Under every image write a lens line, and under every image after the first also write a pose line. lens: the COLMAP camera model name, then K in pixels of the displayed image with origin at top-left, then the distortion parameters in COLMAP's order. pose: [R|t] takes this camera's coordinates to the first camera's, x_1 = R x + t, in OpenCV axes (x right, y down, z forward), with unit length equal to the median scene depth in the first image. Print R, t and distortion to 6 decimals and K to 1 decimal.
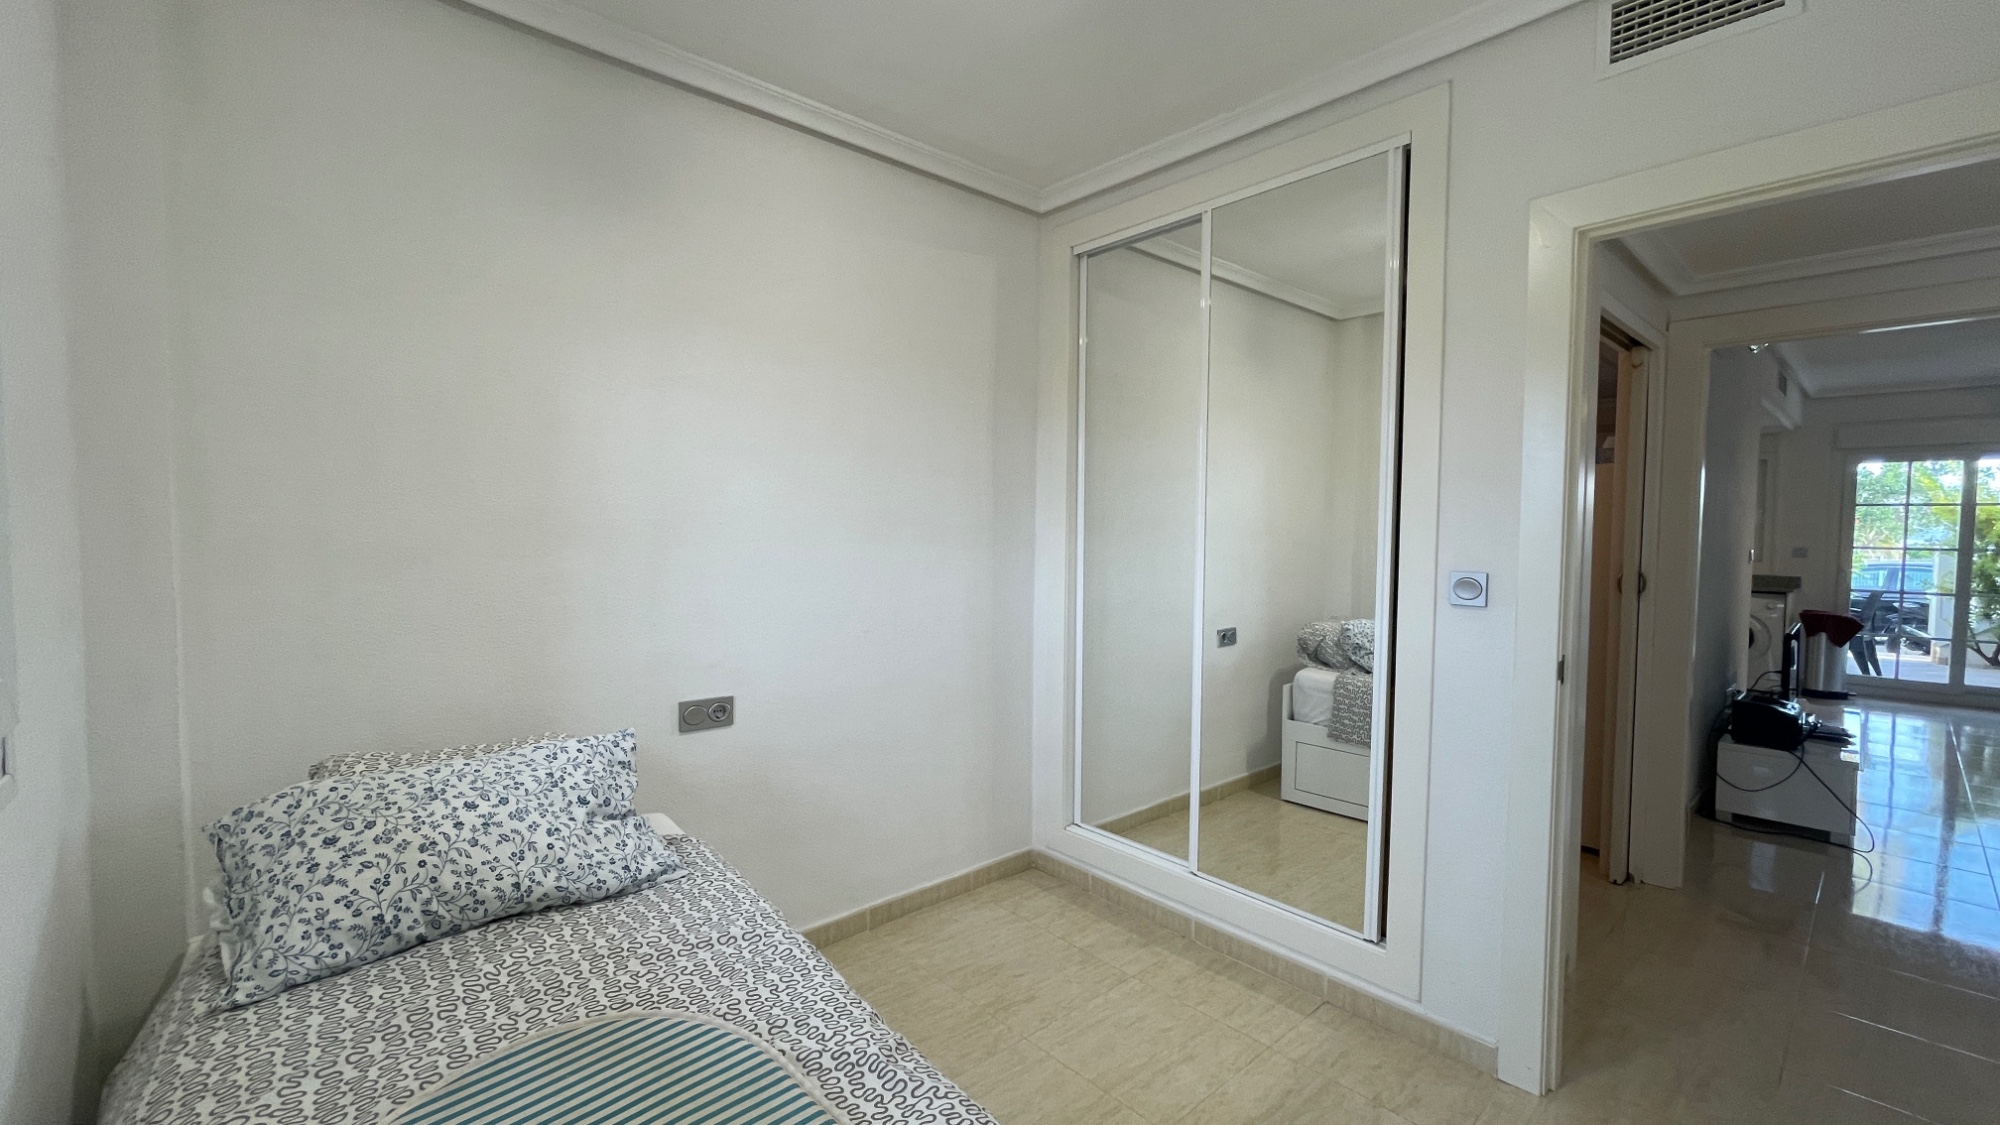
lens RADIAL K [[814.3, 0, 1011.6], [0, 814.3, 559.8], [0, 0, 1]] dist [0.002168, 0.000029]
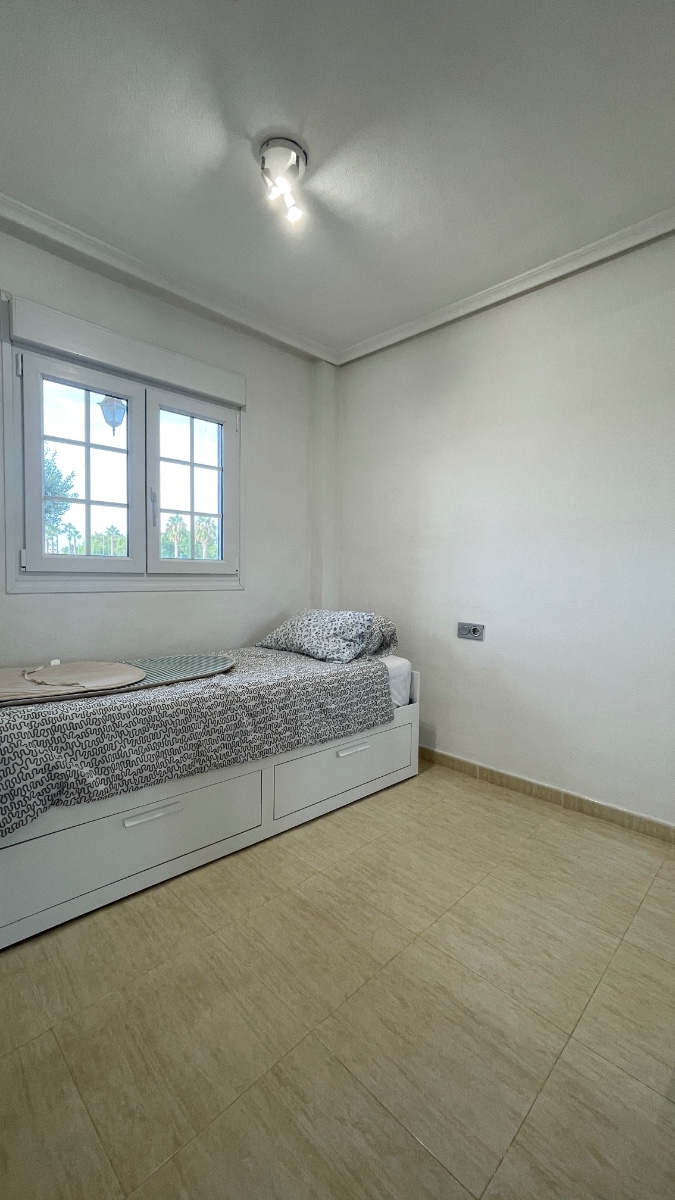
lens RADIAL K [[488.6, 0, 342.9], [0, 488.6, 599.7], [0, 0, 1]] dist [0.002168, 0.000029]
pose [[0.062467, 0.050581, -0.996764, 0.786542], [-0.062347, 0.996962, 0.046683, 0.079703], [0.996098, 0.059229, 0.065431, 0.628217]]
